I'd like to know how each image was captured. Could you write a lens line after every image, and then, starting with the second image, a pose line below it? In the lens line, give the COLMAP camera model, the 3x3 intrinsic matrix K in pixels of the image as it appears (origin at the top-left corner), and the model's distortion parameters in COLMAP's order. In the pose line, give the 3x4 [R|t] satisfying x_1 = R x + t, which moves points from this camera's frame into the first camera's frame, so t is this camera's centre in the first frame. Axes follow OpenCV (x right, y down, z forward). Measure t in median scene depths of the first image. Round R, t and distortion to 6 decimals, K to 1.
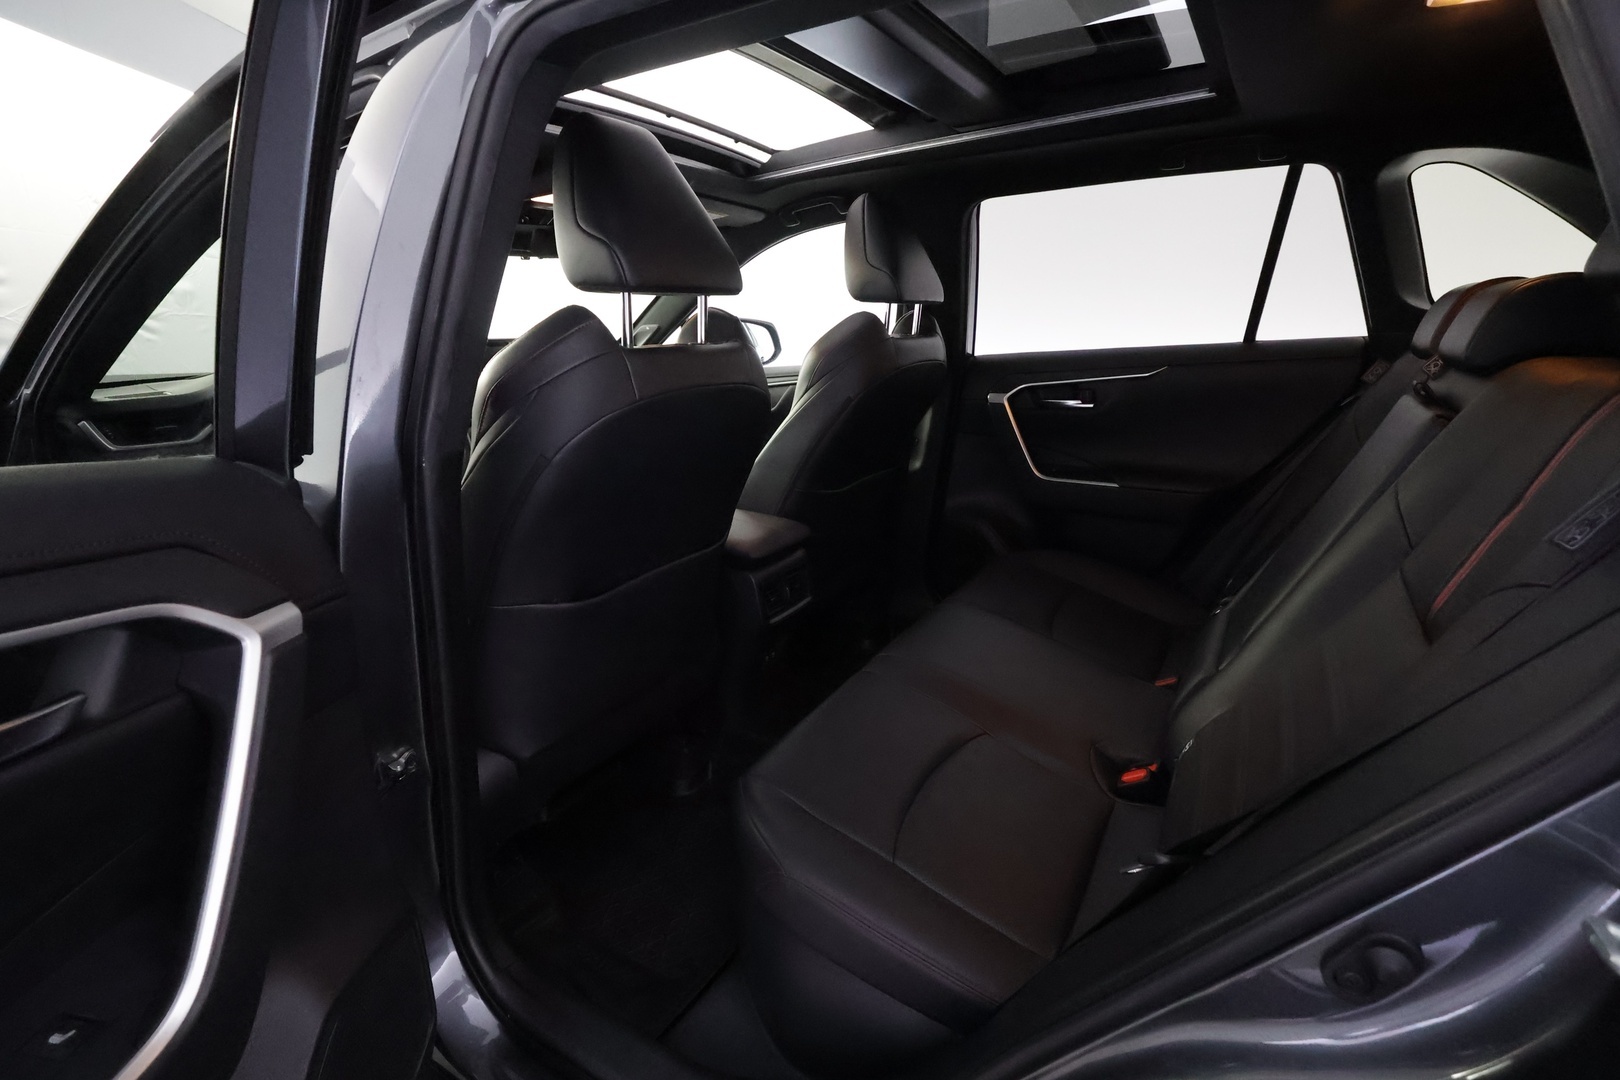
lens RADIAL K [[736.0, 0, 807.4], [0, 736.0, 538.3], [0, 0, 1]] dist [-0.010136, 0.001998]
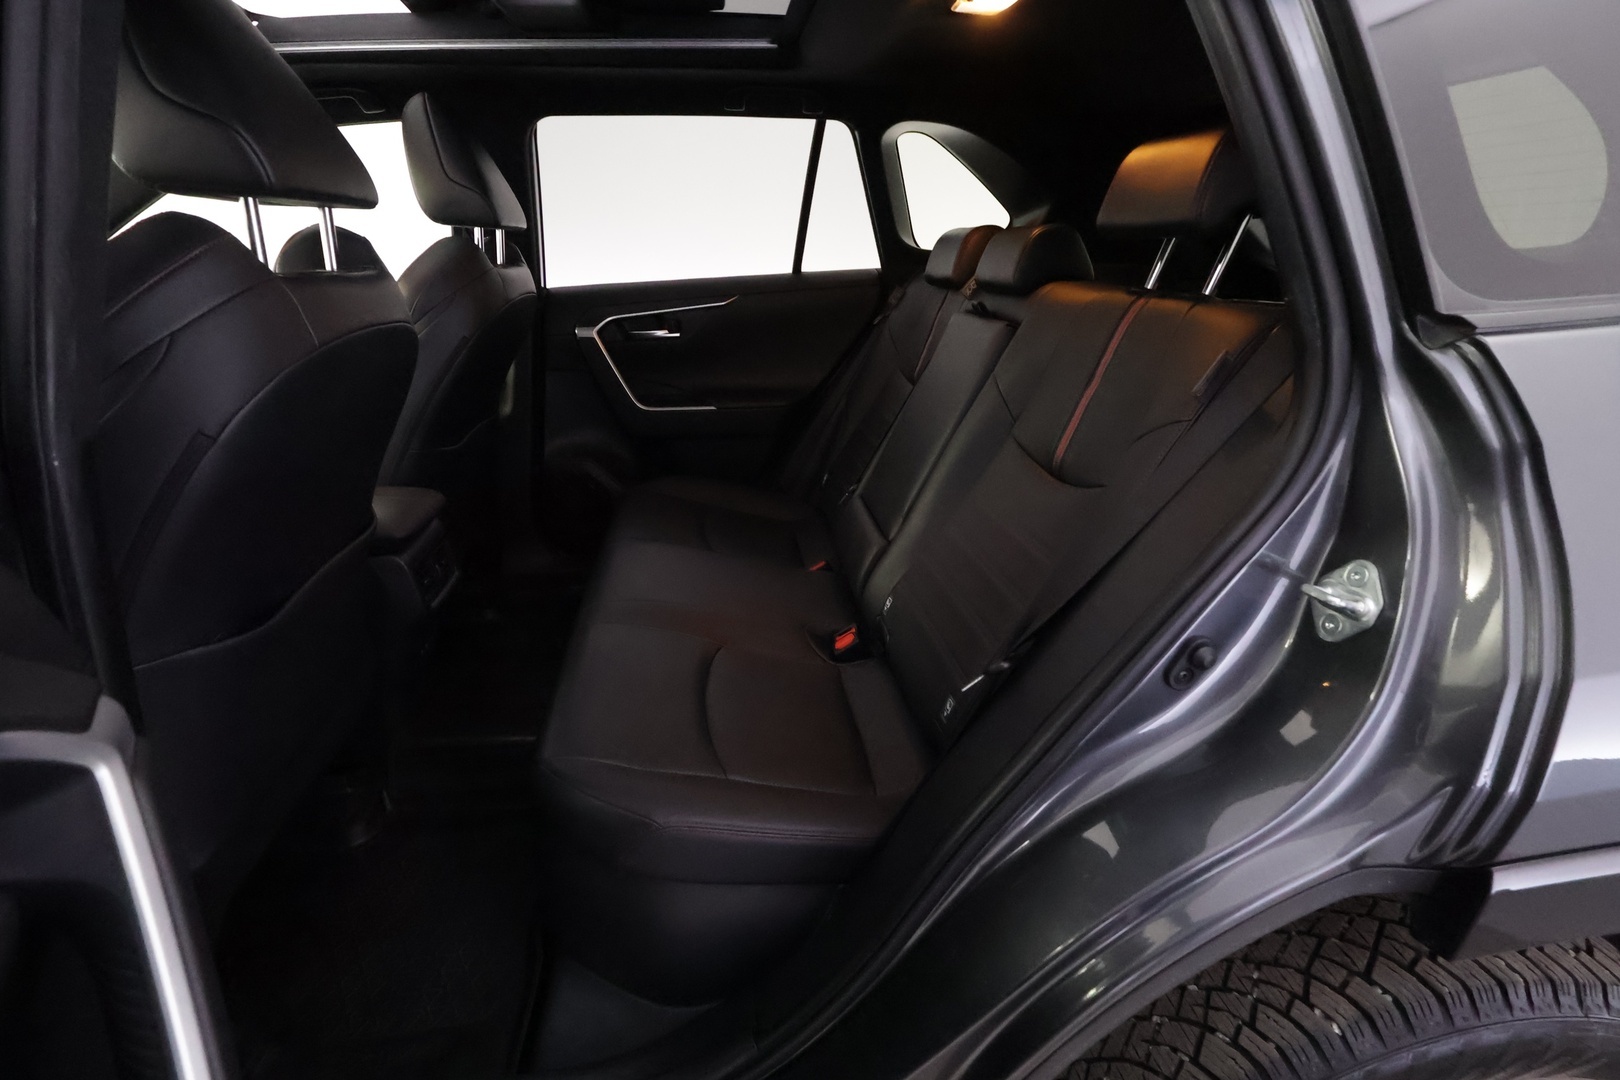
lens RADIAL K [[736.0, 0, 807.8], [0, 736.0, 541.1], [0, 0, 1]] dist [-0.010136, 0.001998]
pose [[0.778067, -0.210796, 0.591758, -0.182416], [0.159622, 0.977442, 0.138306, -0.008968], [-0.607563, -0.013154, 0.794163, 0.052522]]
